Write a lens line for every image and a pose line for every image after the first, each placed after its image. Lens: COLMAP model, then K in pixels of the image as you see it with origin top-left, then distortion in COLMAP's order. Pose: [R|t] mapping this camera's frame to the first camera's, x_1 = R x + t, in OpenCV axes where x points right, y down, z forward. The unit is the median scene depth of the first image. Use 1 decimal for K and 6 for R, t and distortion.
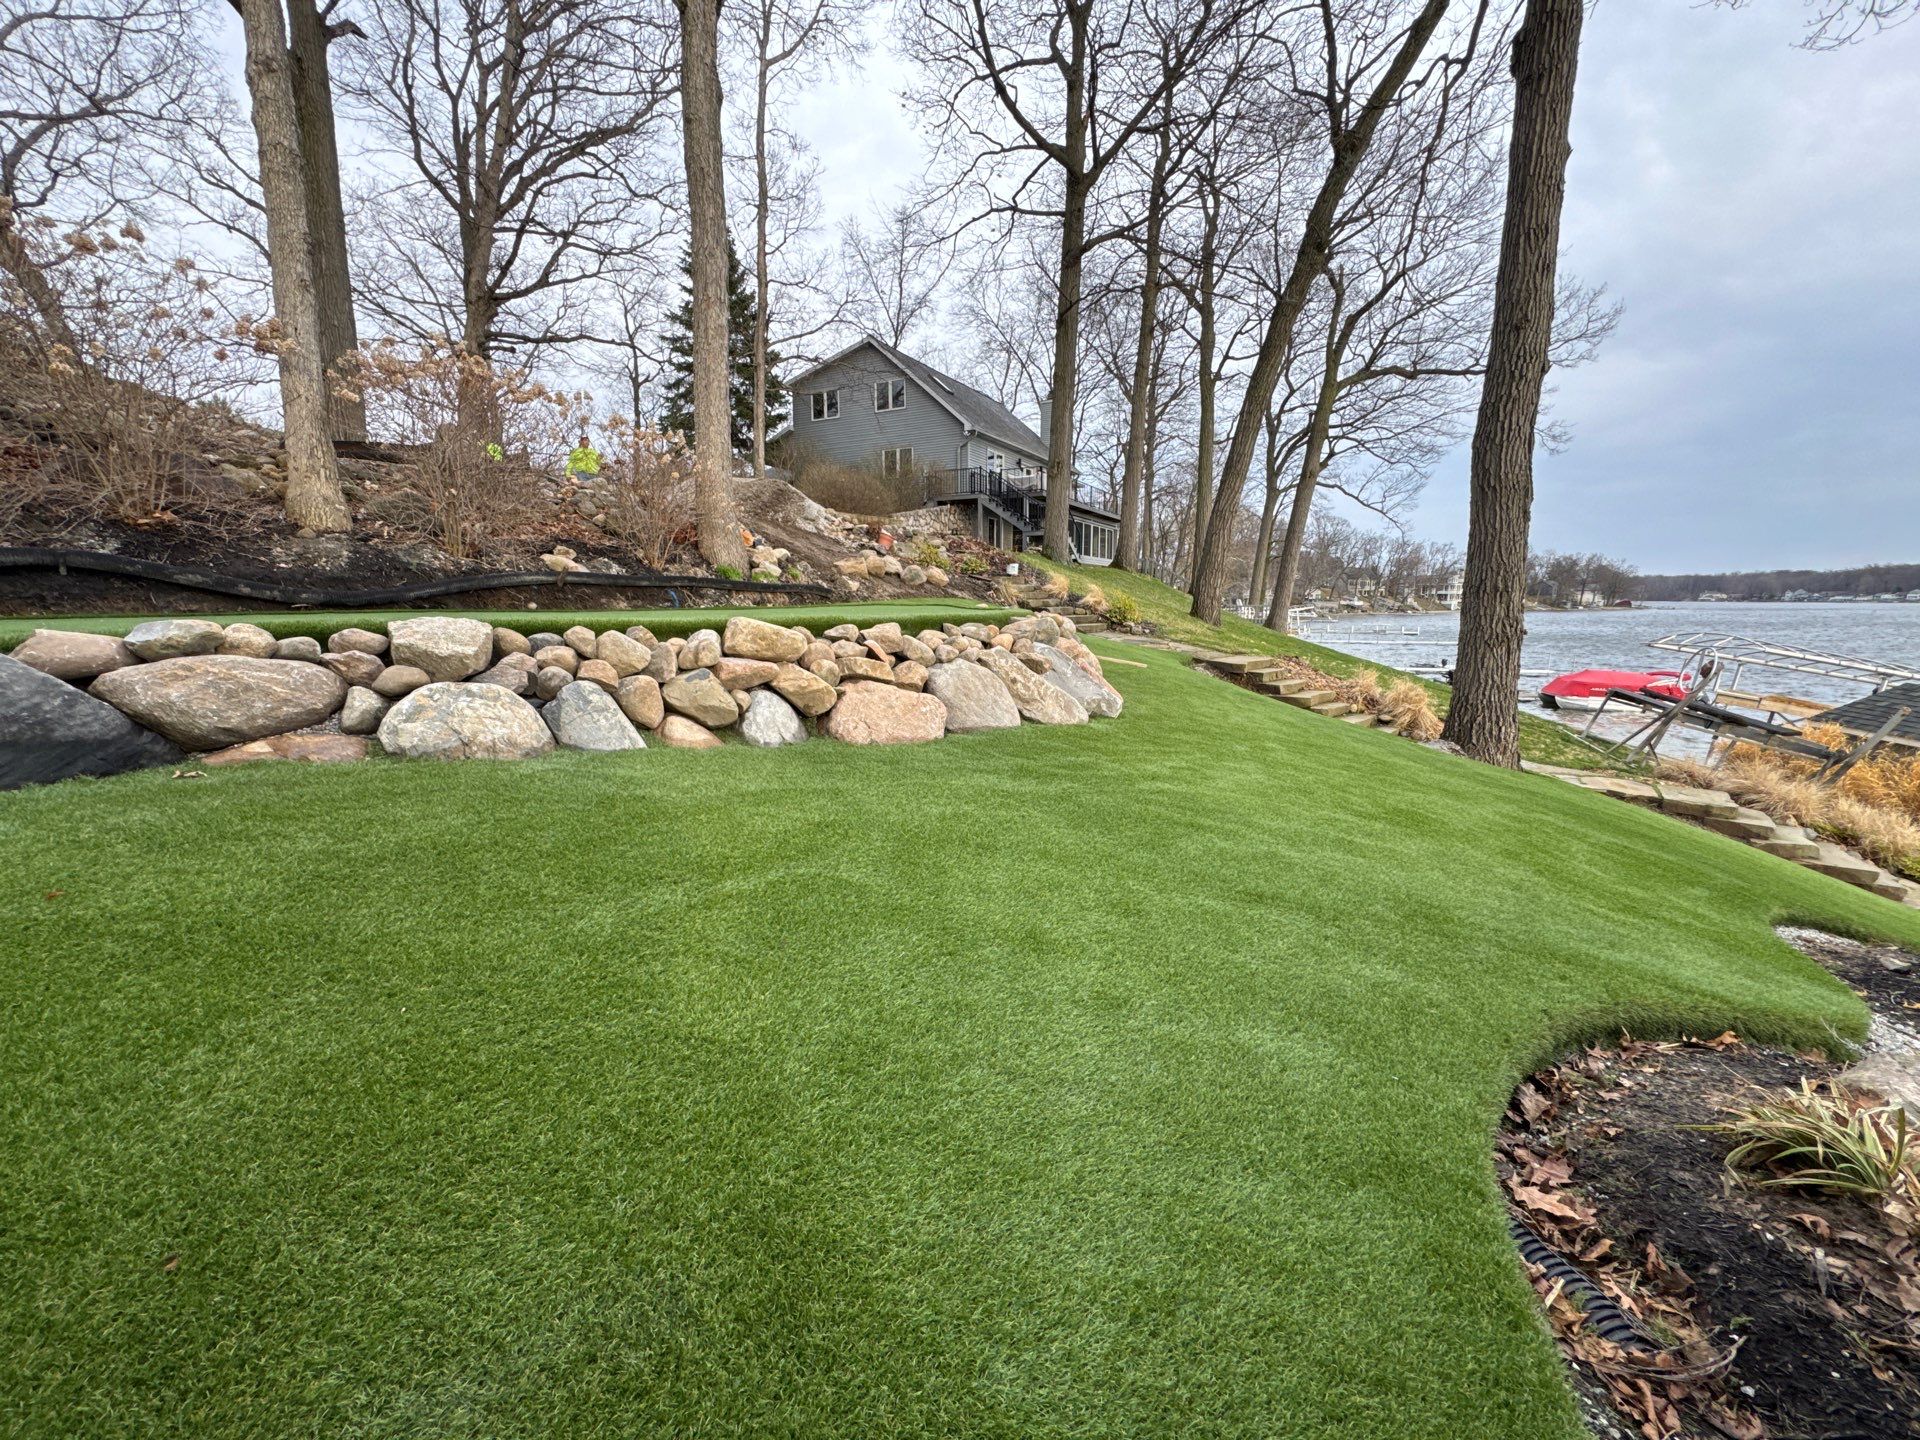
lens RADIAL K [[762.2, 0, 957.9], [0, 762.2, 716.7], [0, 0, 1]] dist [-0.004480, 0.000430]
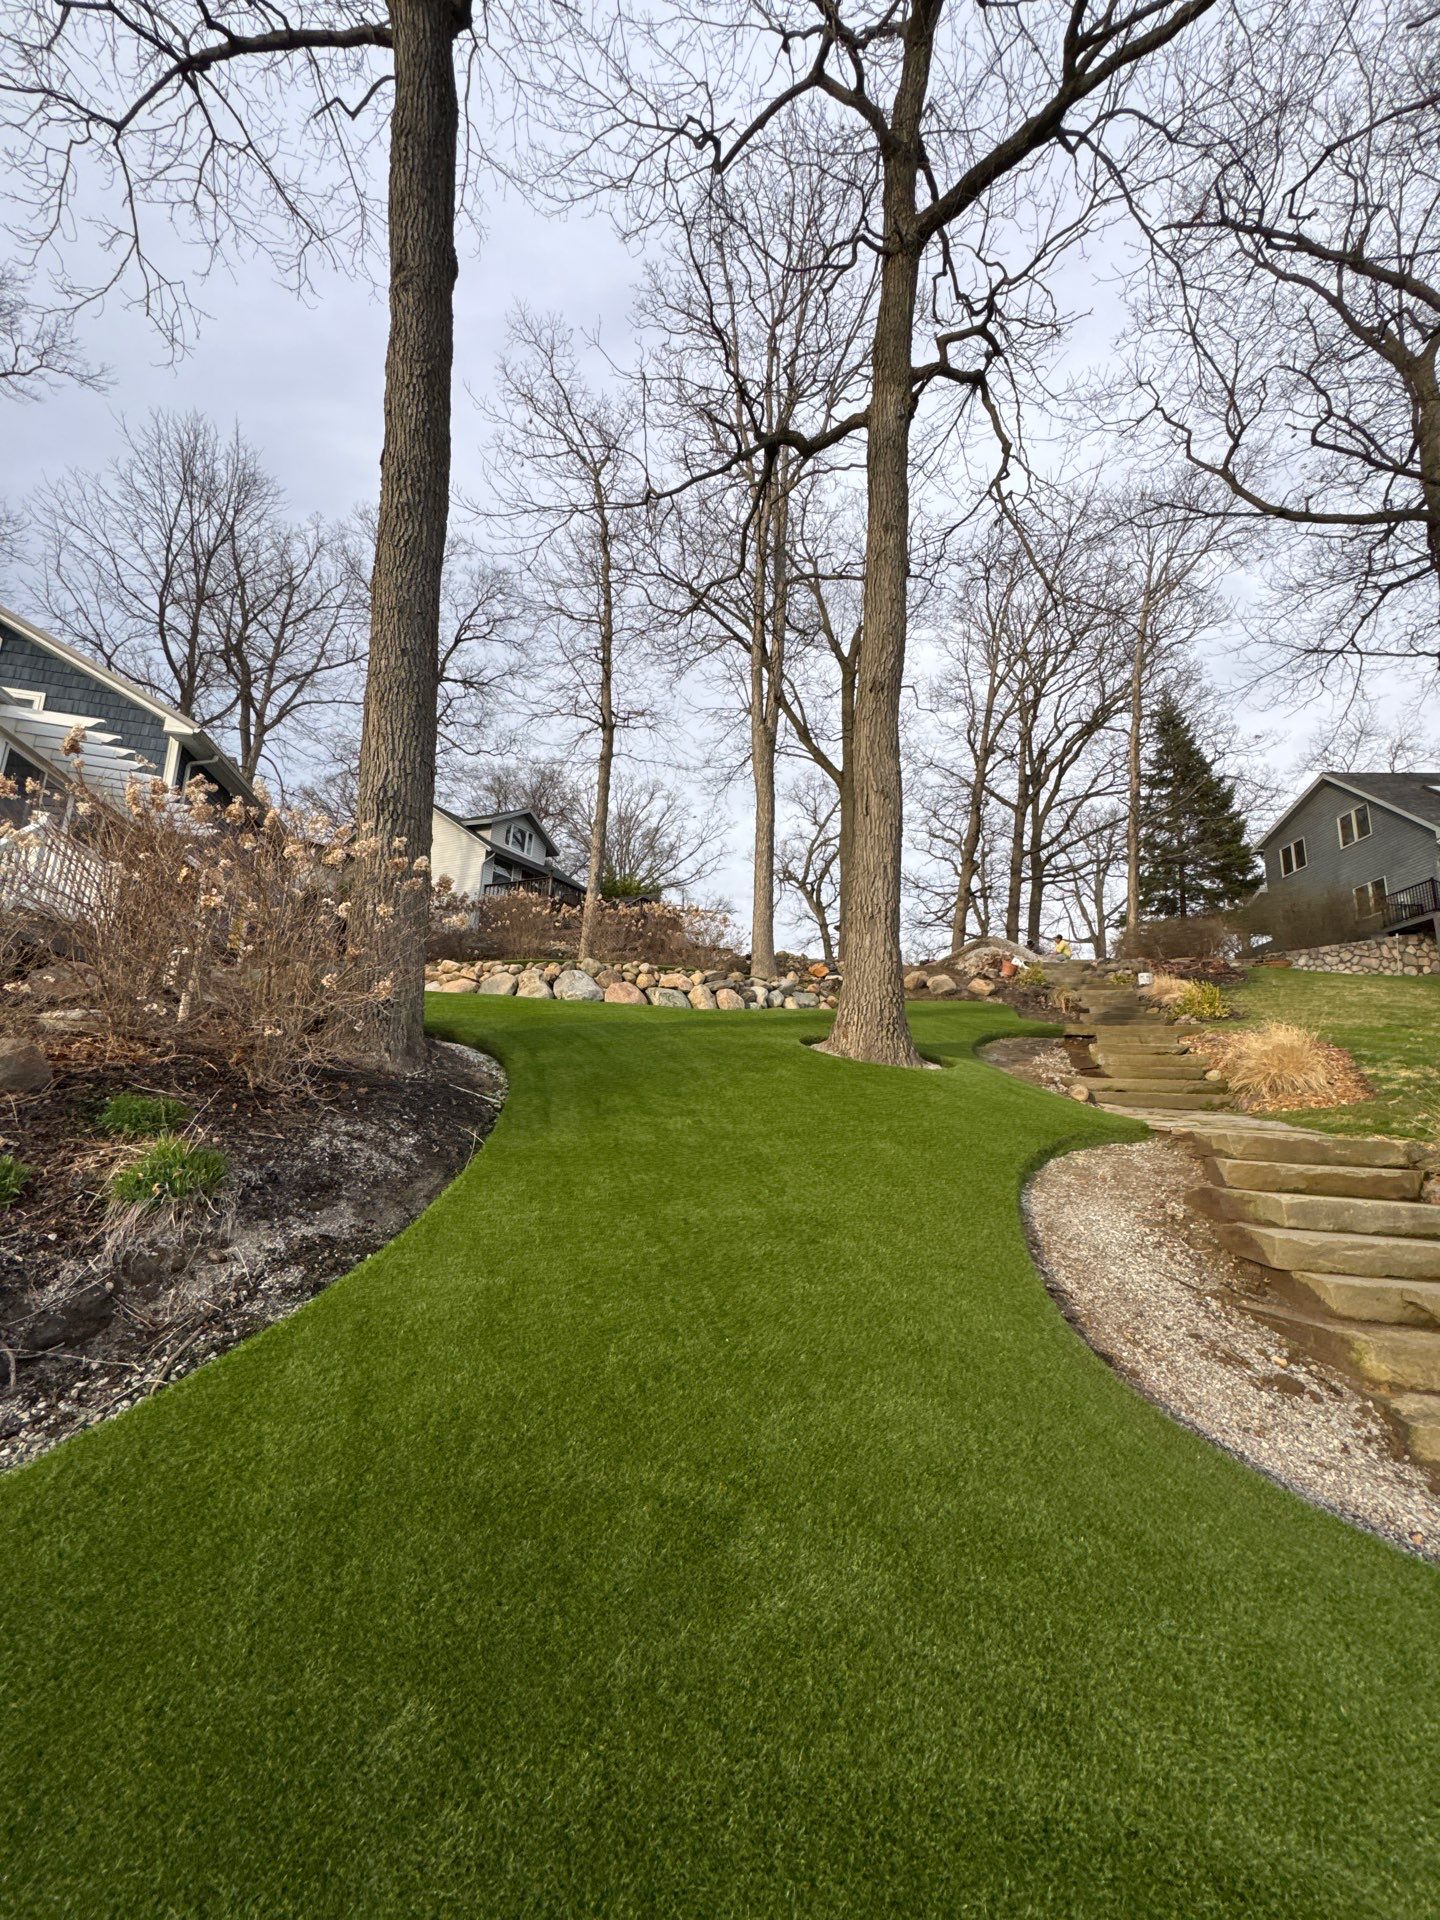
lens RADIAL K [[762.2, 0, 727.0], [0, 762.2, 955.3], [0, 0, 1]] dist [-0.004480, 0.000430]
pose [[0.387283, -0.165925, -0.906907, 0.733127], [-0.184557, 0.949810, -0.252588, 0.103991], [0.903300, 0.265199, 0.337223, 0.241984]]
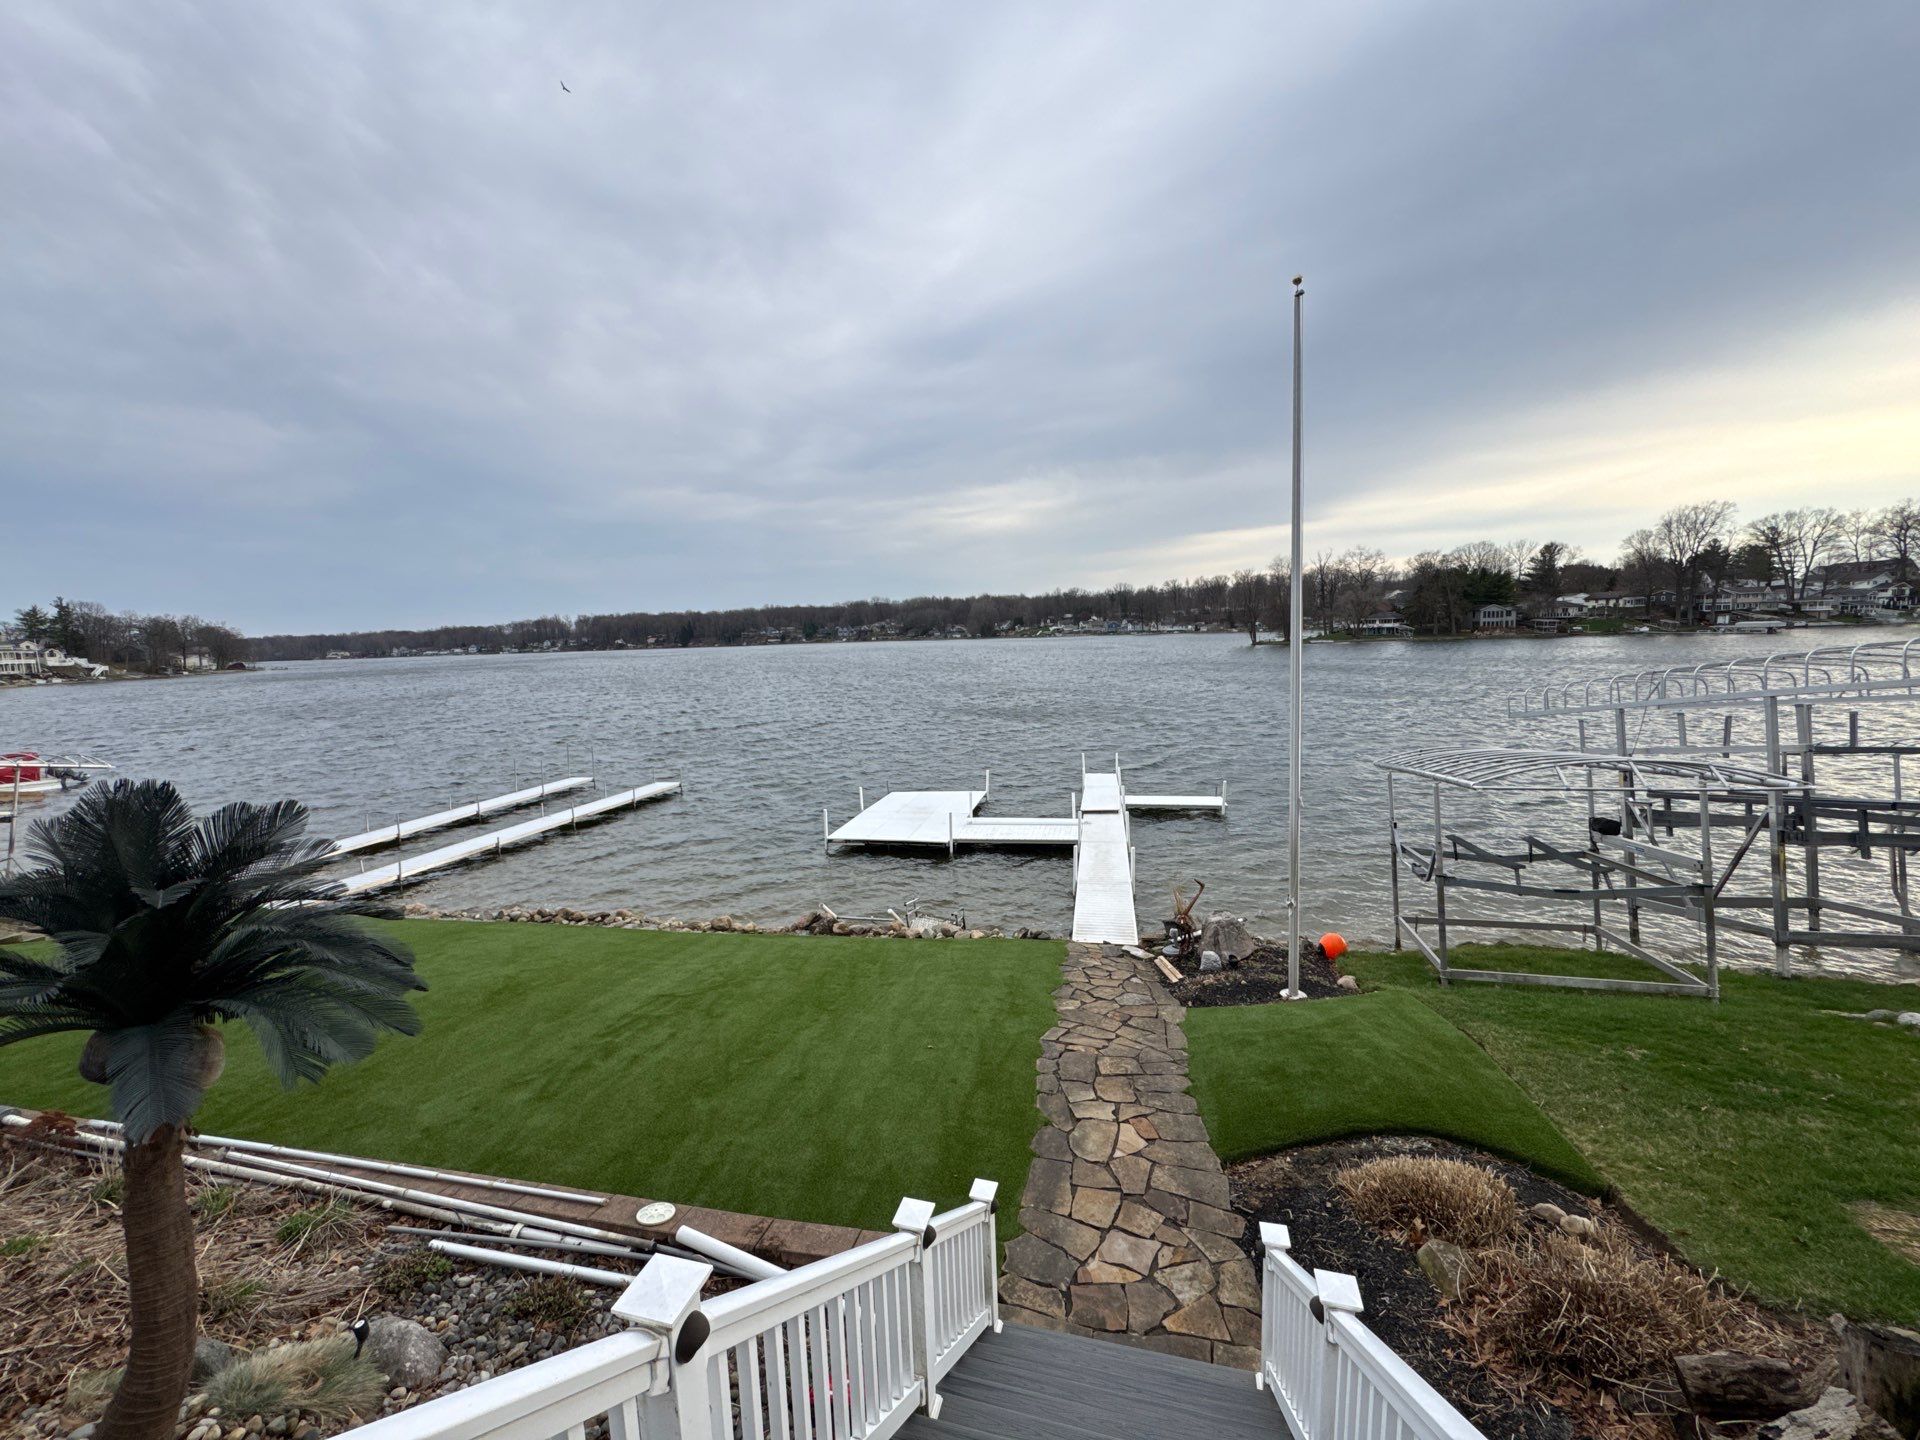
lens RADIAL K [[762.2, 0, 960.9], [0, 762.2, 710.2], [0, 0, 1]] dist [-0.004480, 0.000430]
pose [[0.121276, -0.103680, 0.987189, 0.189953], [0.187031, 0.979103, 0.079854, 0.112282], [-0.974839, 0.174951, 0.138133, -0.976667]]
